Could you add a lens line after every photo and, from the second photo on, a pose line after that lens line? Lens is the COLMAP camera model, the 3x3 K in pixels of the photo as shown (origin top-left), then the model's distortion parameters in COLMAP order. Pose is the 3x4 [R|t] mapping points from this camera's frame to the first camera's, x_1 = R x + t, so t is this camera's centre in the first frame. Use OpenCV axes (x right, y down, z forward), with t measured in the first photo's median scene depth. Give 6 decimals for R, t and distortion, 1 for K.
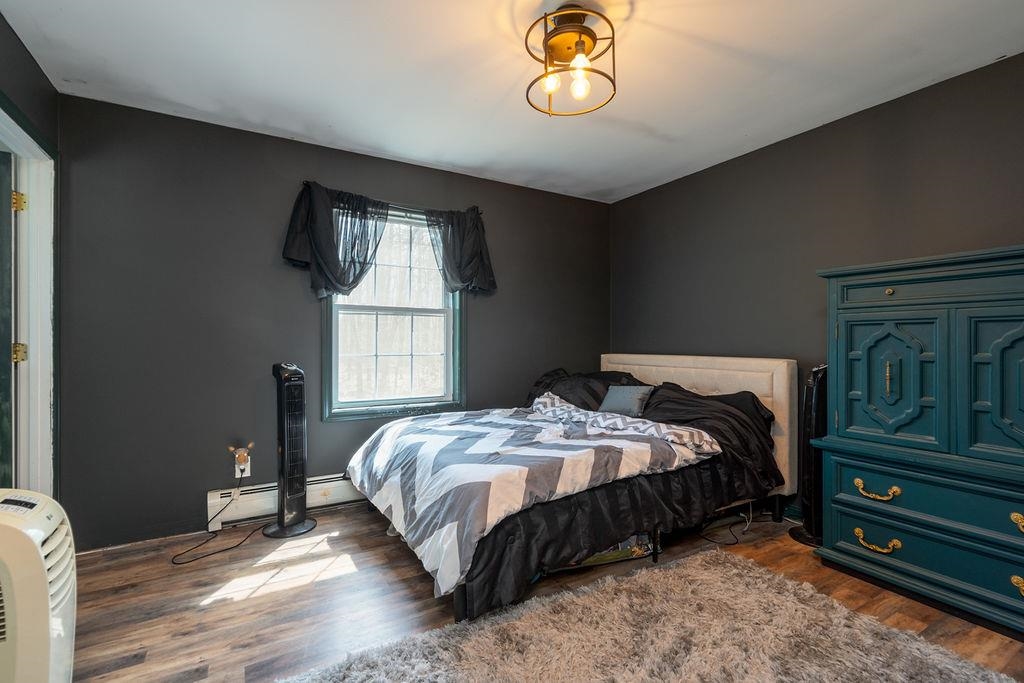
lens RADIAL K [[461.5, 0, 513.5], [0, 461.5, 341.2], [0, 0, 1]] dist [-0.005809, 0.001752]
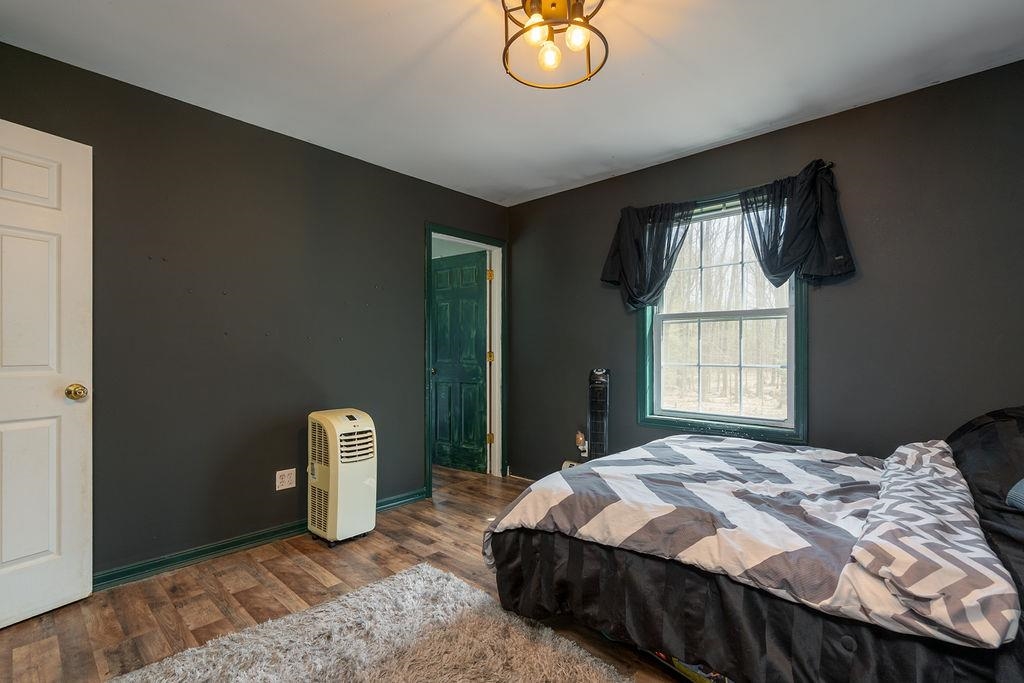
lens RADIAL K [[461.5, 0, 514.8], [0, 461.5, 349.2], [0, 0, 1]] dist [-0.005809, 0.001752]
pose [[0.288701, -0.003032, -0.957415, 0.524006], [-0.003410, 0.999985, -0.004195, 0.003513], [0.957413, 0.004475, 0.288686, 0.395825]]
